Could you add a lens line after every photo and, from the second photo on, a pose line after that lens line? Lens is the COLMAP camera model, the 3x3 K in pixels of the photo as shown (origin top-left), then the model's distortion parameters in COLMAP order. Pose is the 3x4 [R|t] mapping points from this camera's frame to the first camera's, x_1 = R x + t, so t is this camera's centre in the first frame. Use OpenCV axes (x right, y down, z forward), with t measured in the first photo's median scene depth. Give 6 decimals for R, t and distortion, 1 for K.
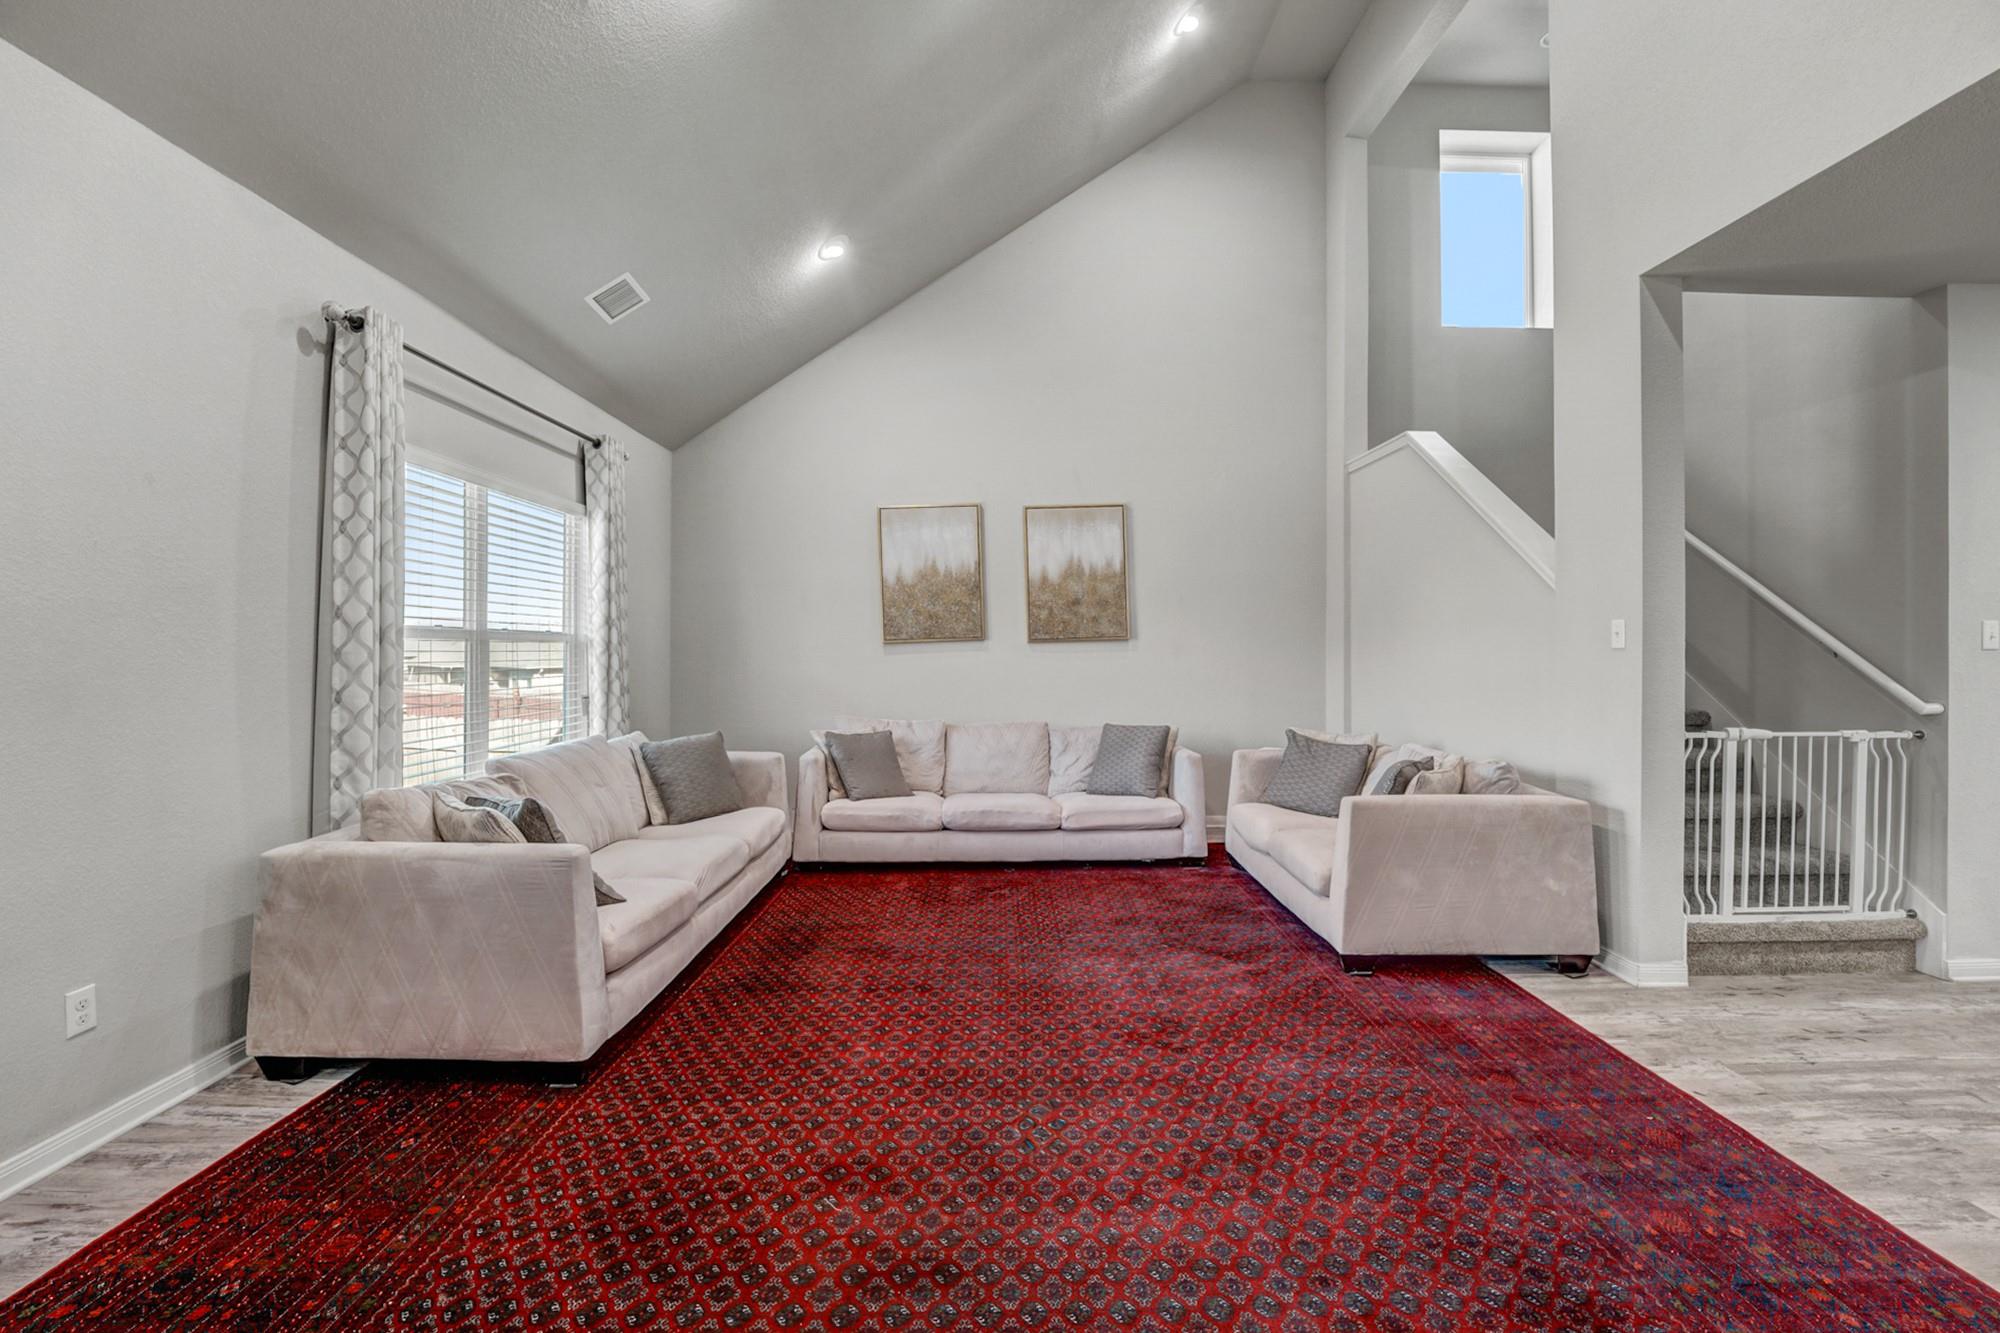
lens RADIAL K [[810.9, 0, 1001.4], [0, 810.9, 654.0], [0, 0, 1]] dist [-0.021181, 0.000501]
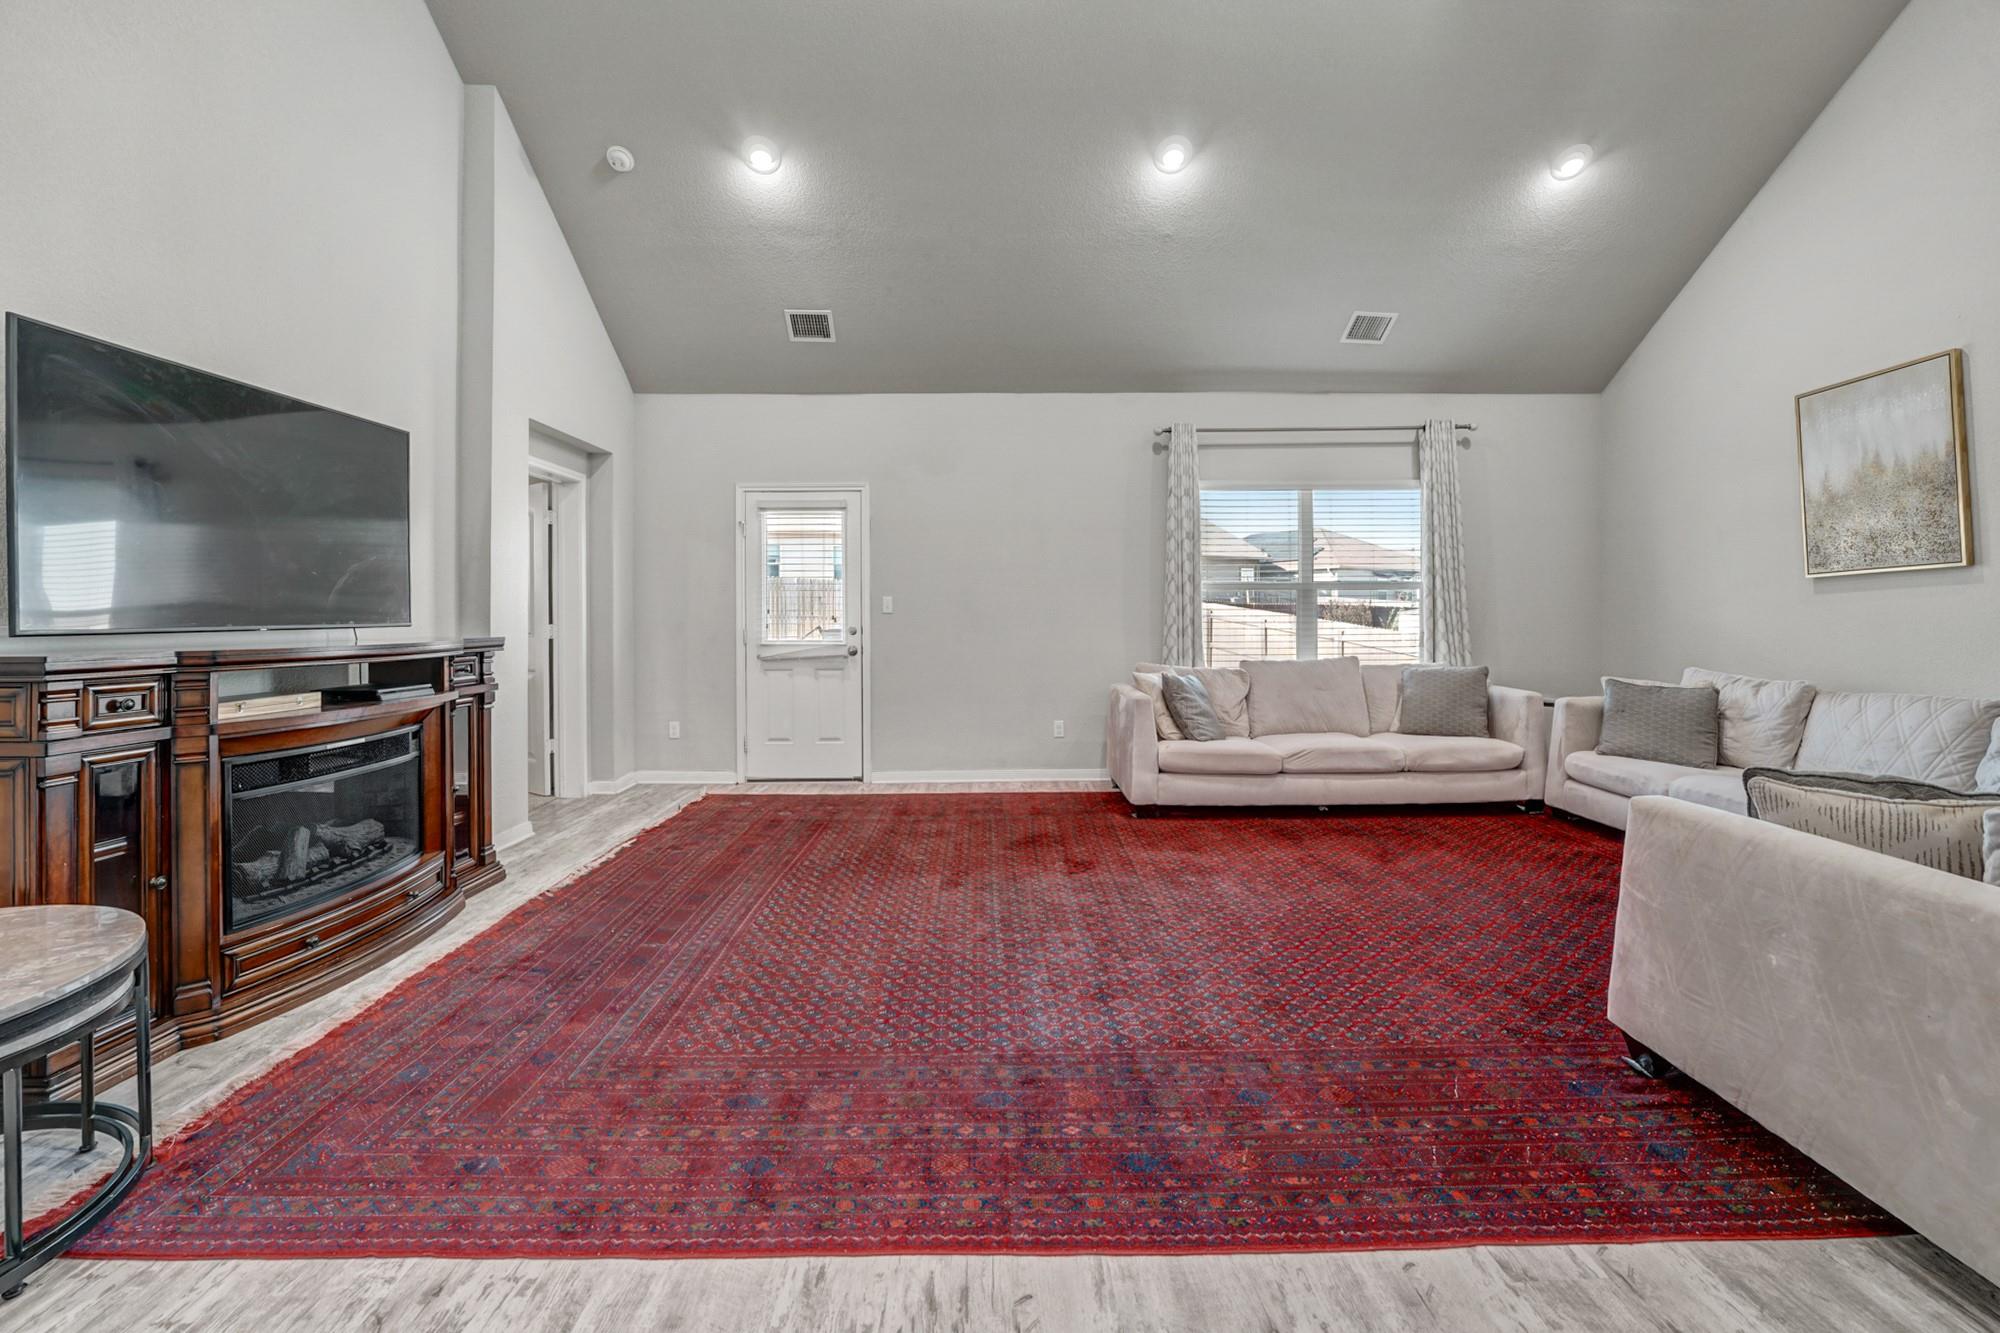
lens RADIAL K [[815.8, 0, 1002.4], [0, 815.8, 614.5], [0, 0, 1]] dist [-0.036562, 0.000082]
pose [[0.018281, 0.001803, -0.999831, 0.708594], [0.004302, 0.999989, 0.001882, 0.019731], [0.999824, -0.004336, 0.018273, 0.317854]]
